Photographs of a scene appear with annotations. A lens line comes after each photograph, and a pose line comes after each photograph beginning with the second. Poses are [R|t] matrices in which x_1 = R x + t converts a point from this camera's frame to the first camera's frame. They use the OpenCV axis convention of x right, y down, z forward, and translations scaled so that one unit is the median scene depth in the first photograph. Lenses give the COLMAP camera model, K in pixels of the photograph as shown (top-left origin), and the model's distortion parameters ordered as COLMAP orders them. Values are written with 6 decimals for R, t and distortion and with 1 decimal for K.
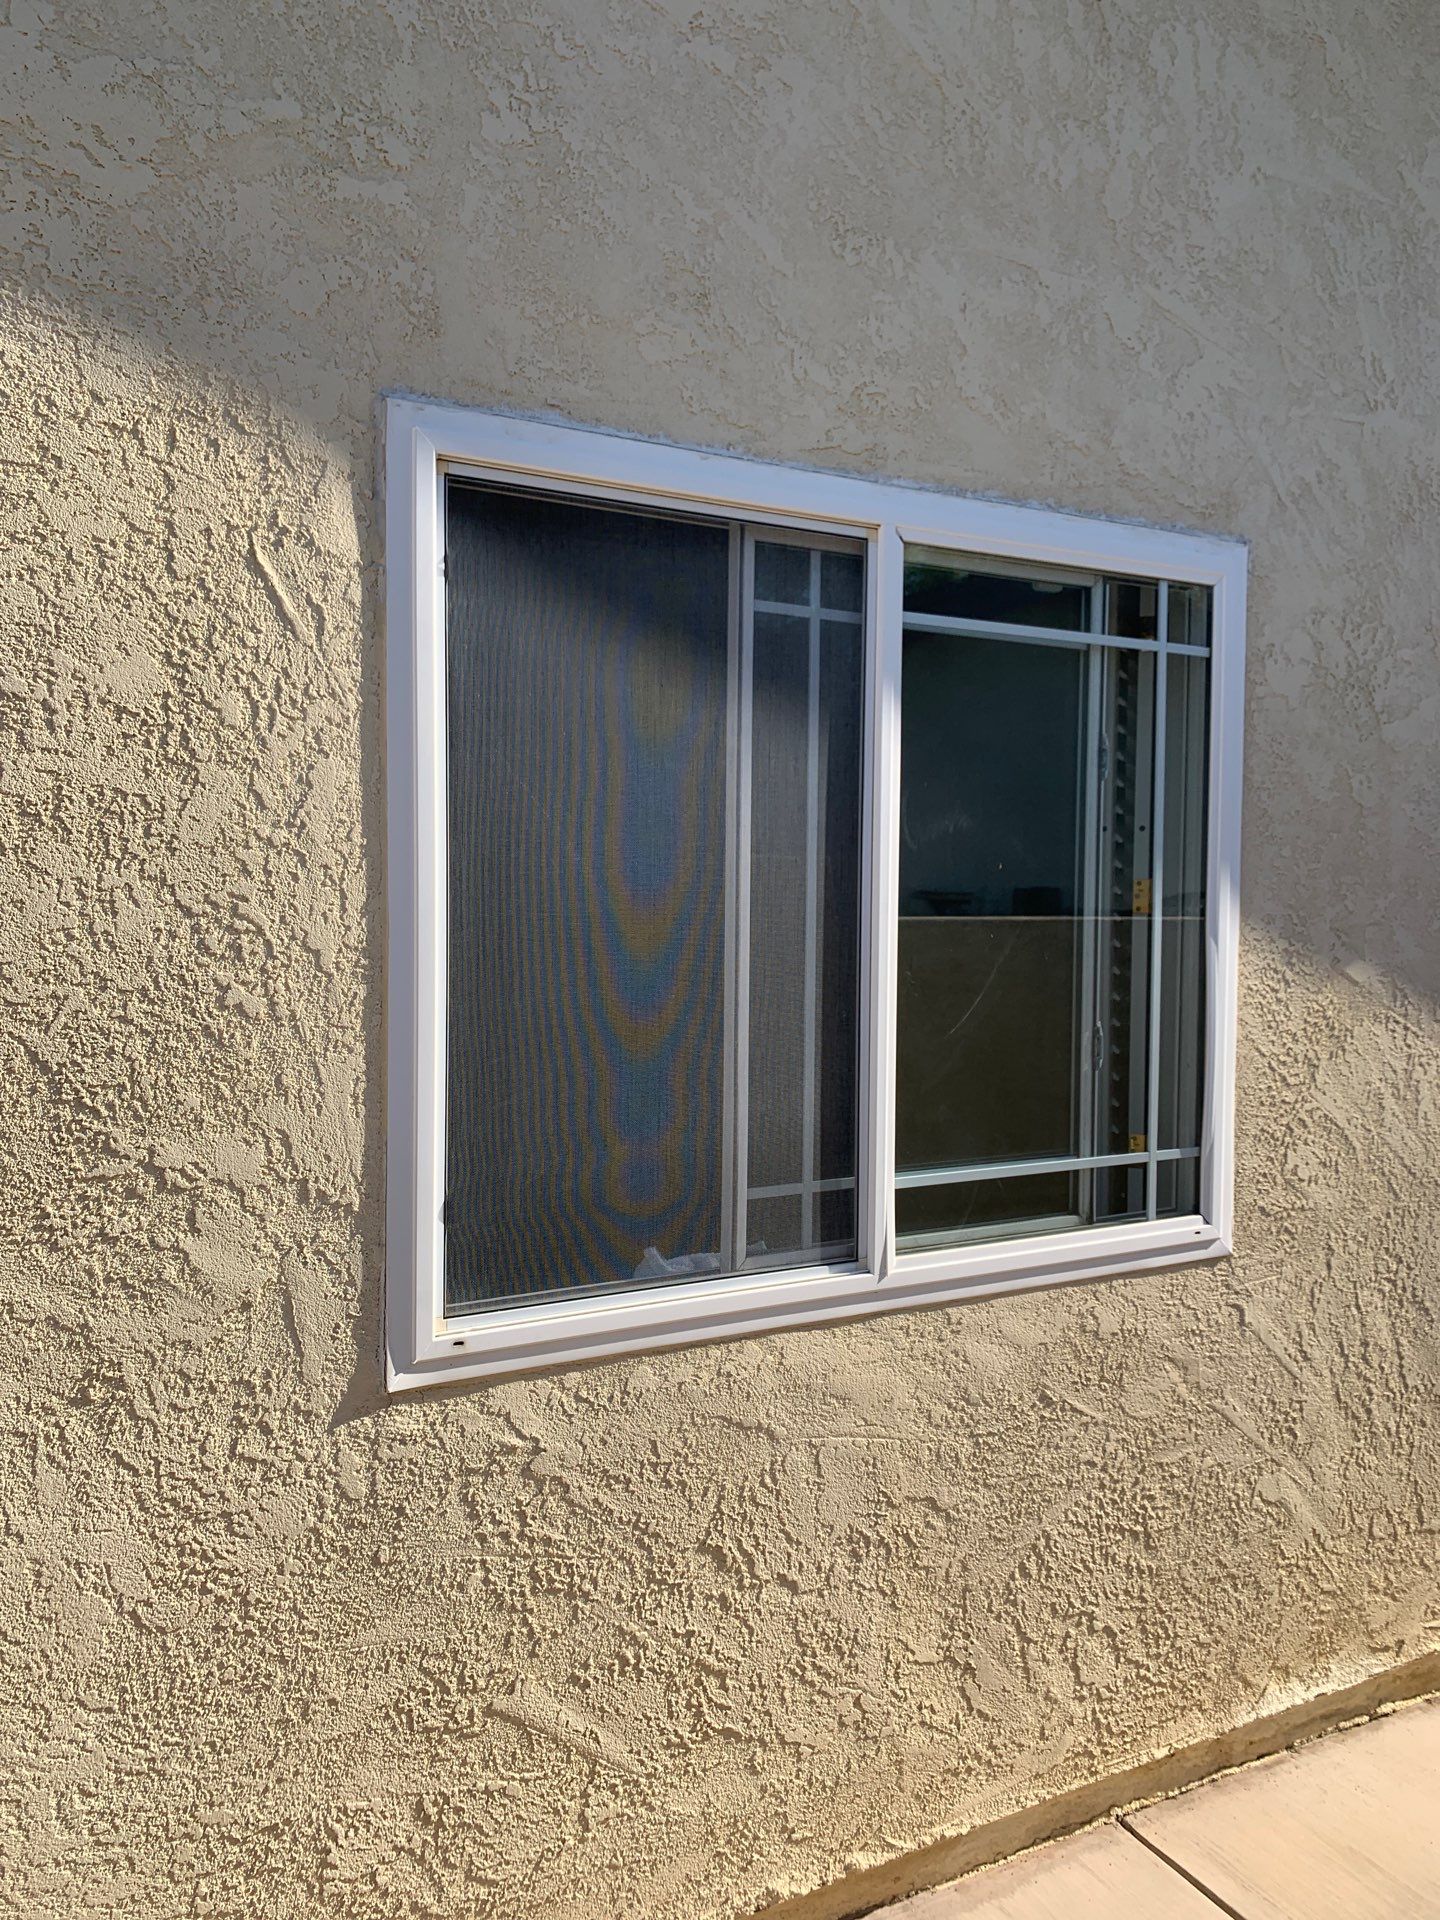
lens RADIAL K [[1411.0, 0, 720.0], [0, 1411.0, 960.0], [0, 0, 1]] dist [-0.006582, 0.009890]
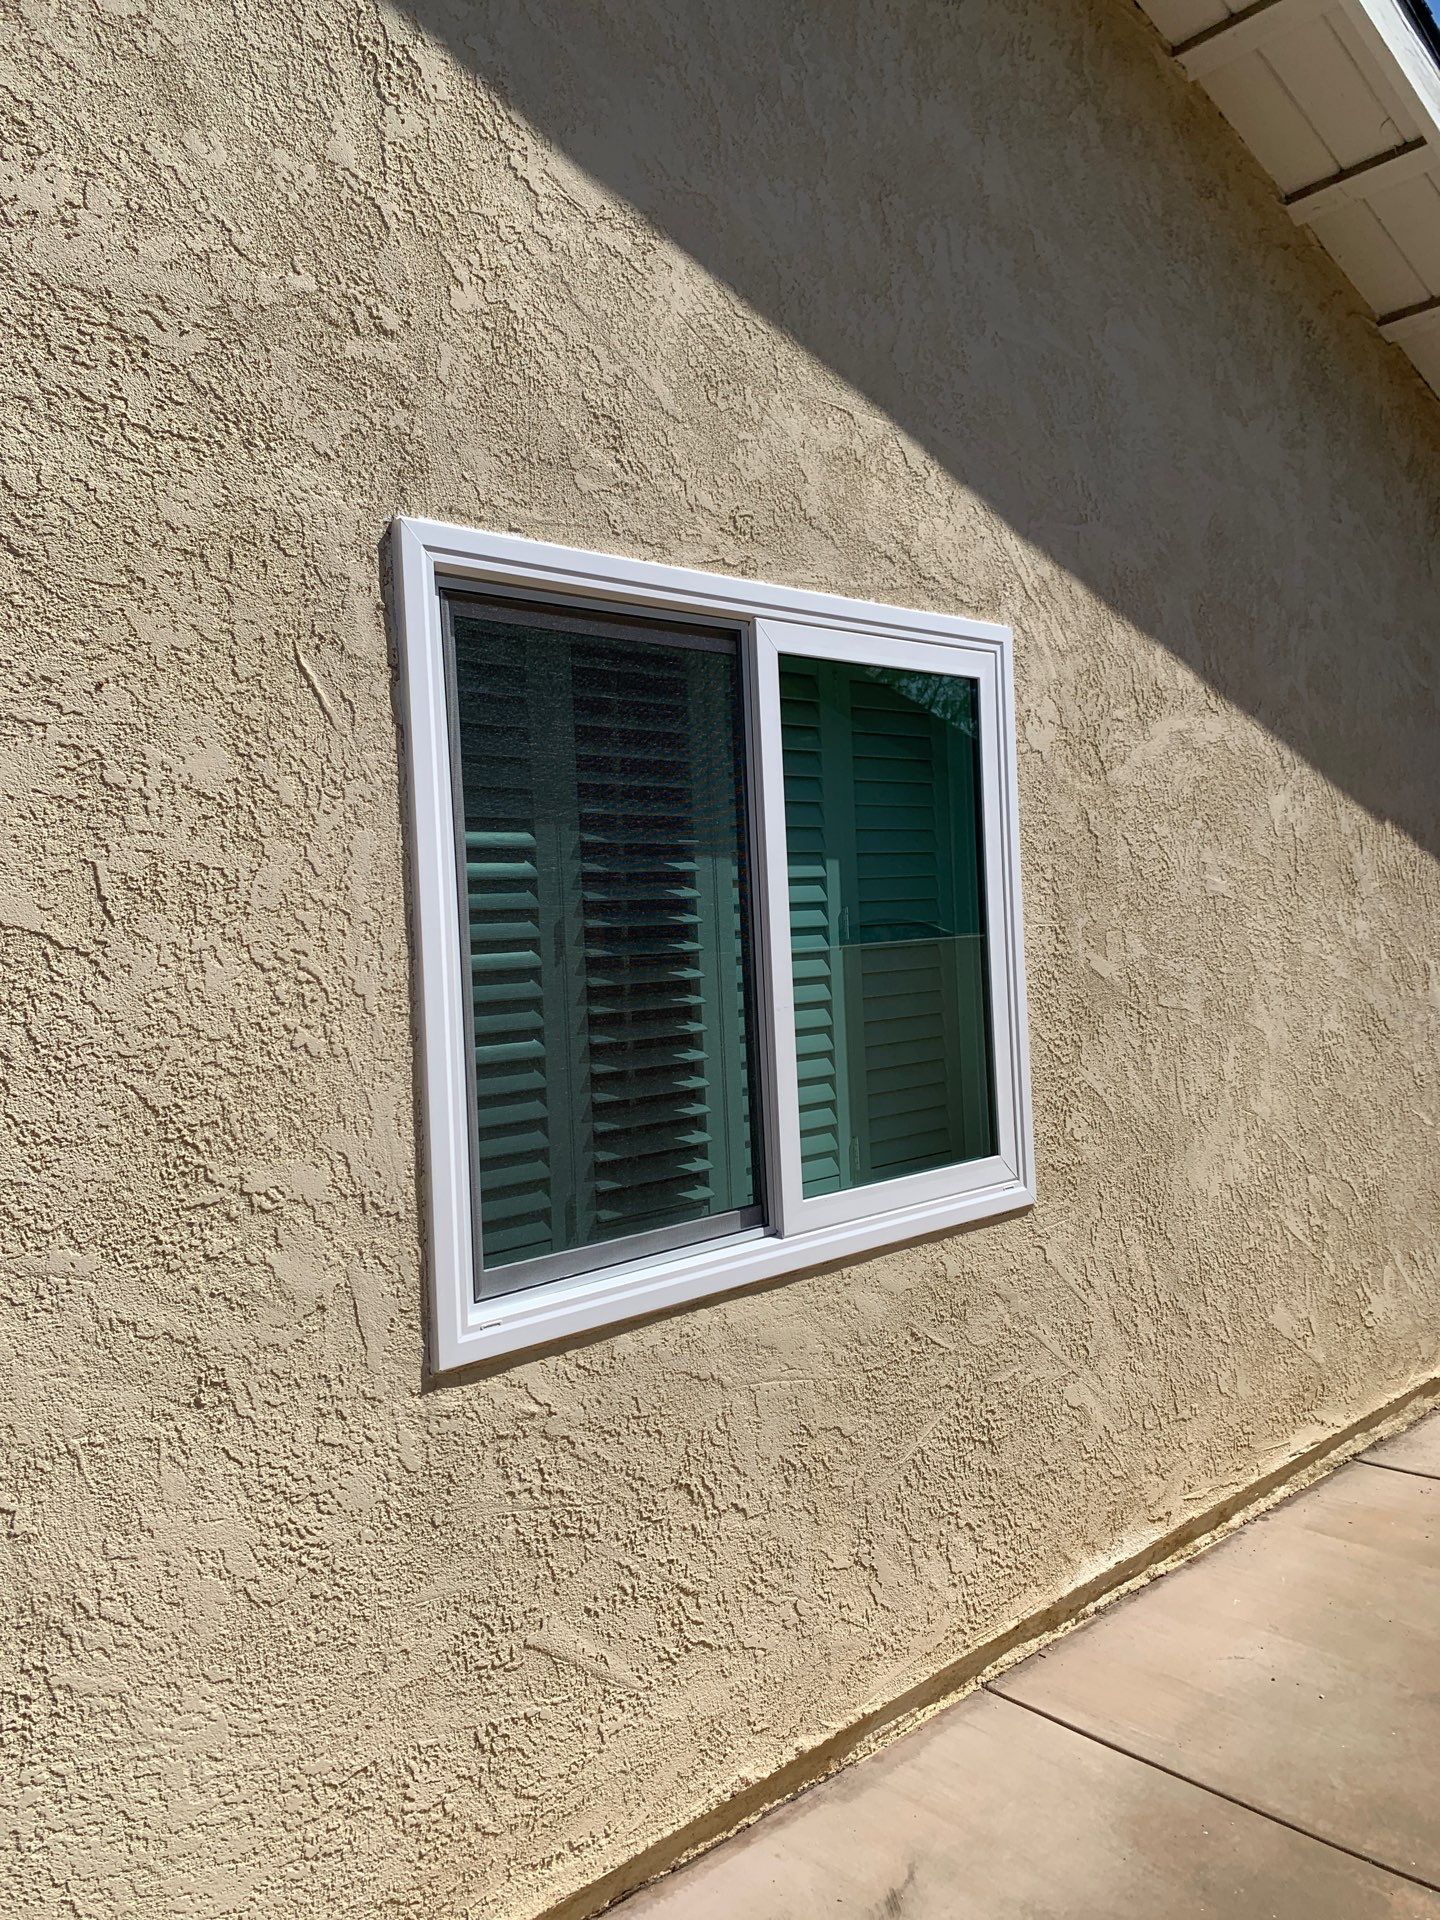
lens RADIAL K [[1459.2, 0, 720.0], [0, 1459.2, 960.0], [0, 0, 1]] dist [-0.002890, 0.001231]
pose [[0.964852, -0.058385, 0.256228, -0.279190], [0.066575, 0.997507, -0.023401, 0.010846], [-0.254223, 0.039637, 0.966333, -0.213581]]
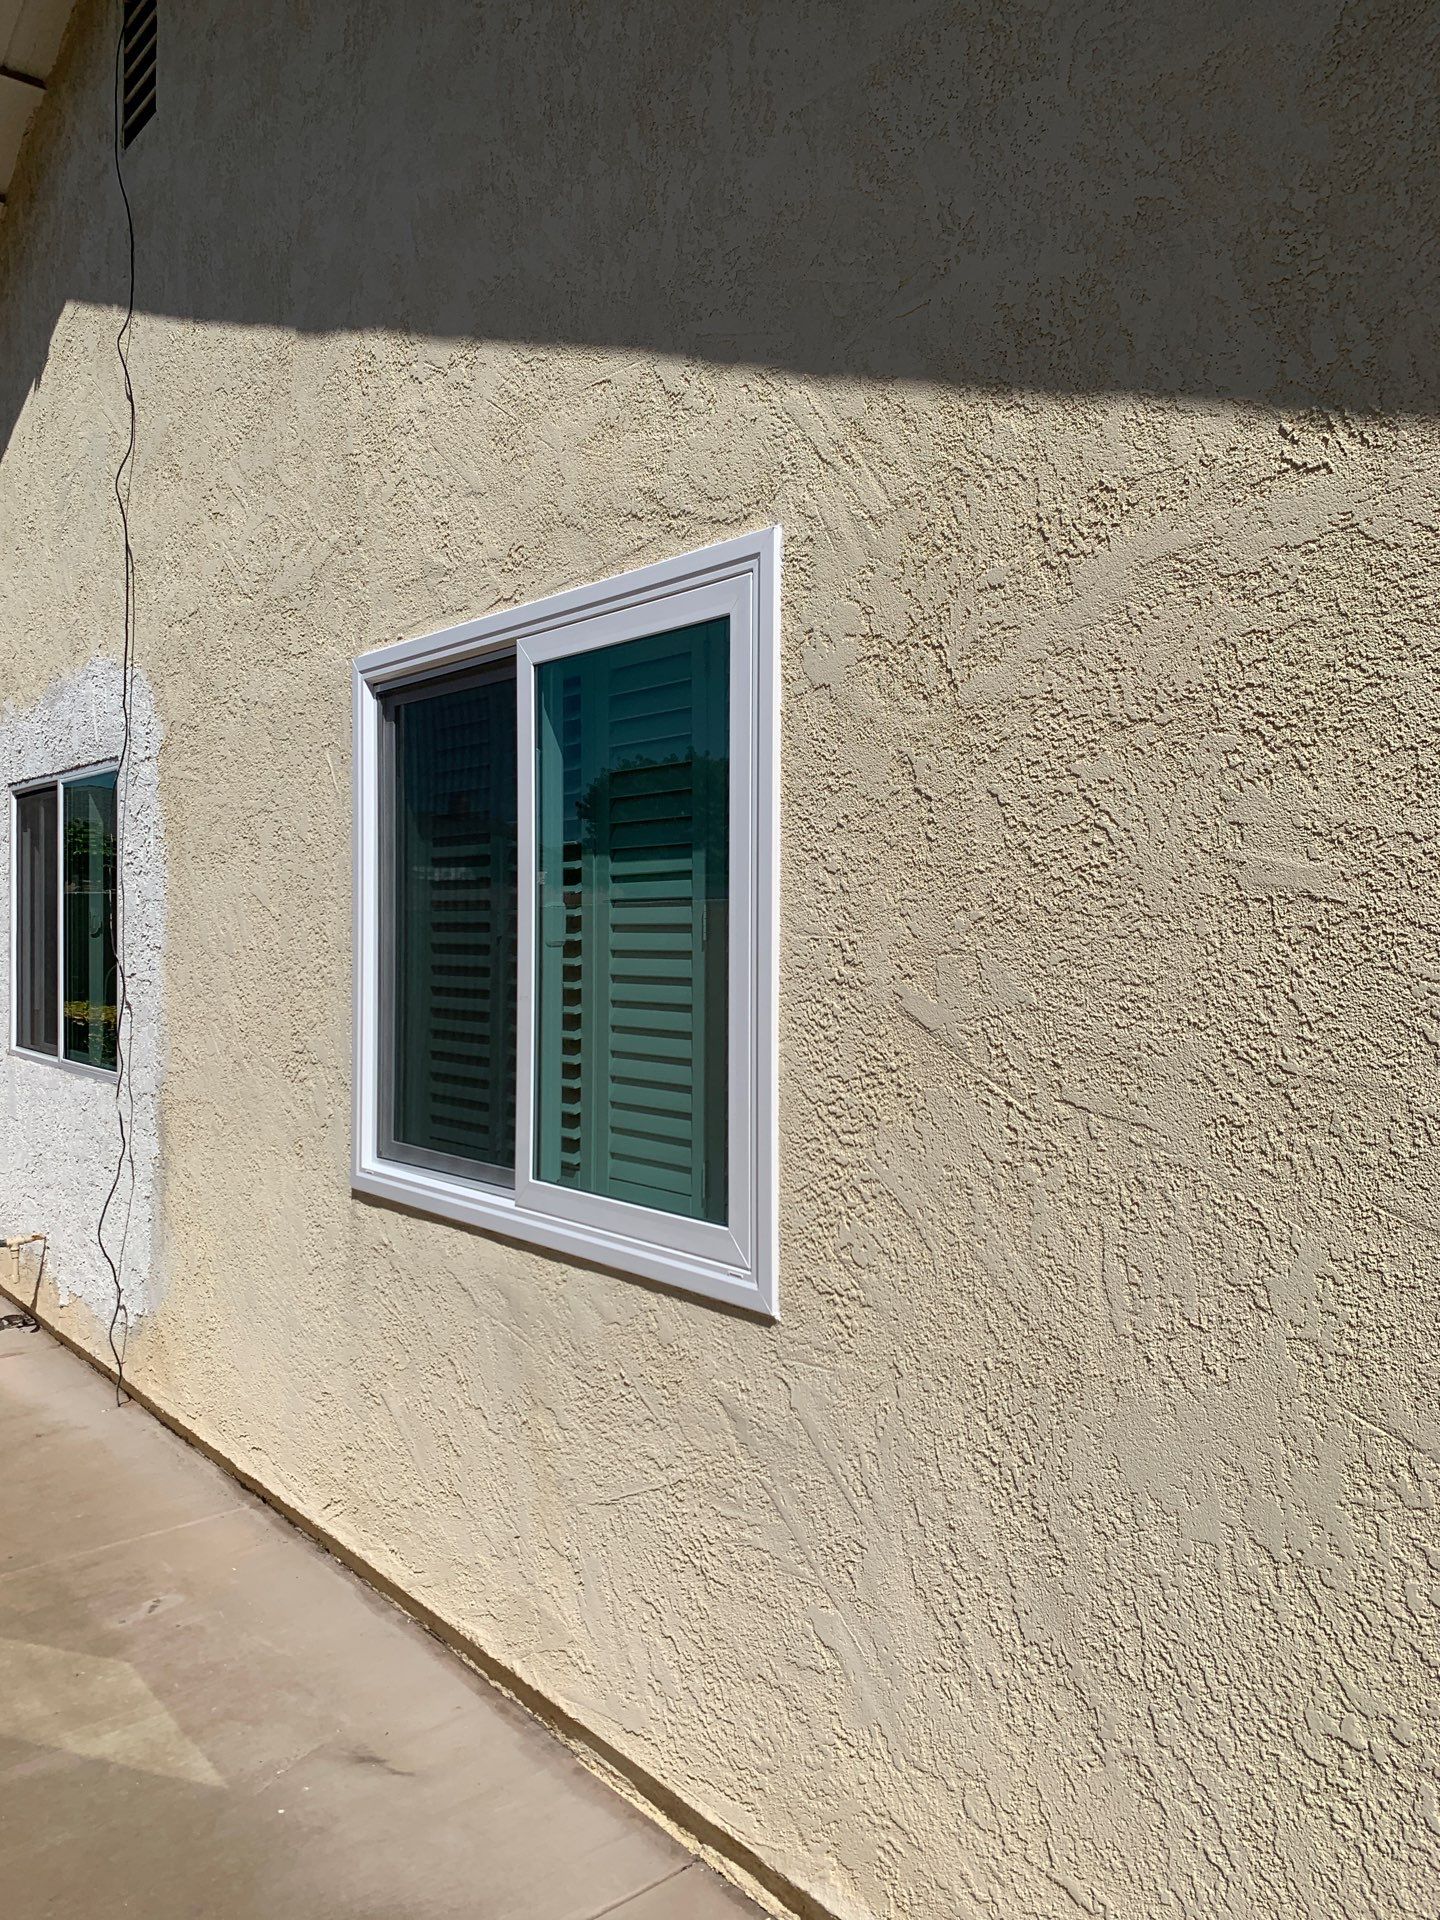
lens RADIAL K [[1459.2, 0, 720.0], [0, 1459.2, 960.0], [0, 0, 1]] dist [-0.002890, 0.001231]
pose [[0.202521, 0.012481, -0.979198, 1.646798], [-0.051082, 0.998692, 0.002165, -0.023480], [0.977945, 0.049580, 0.202893, 1.007006]]
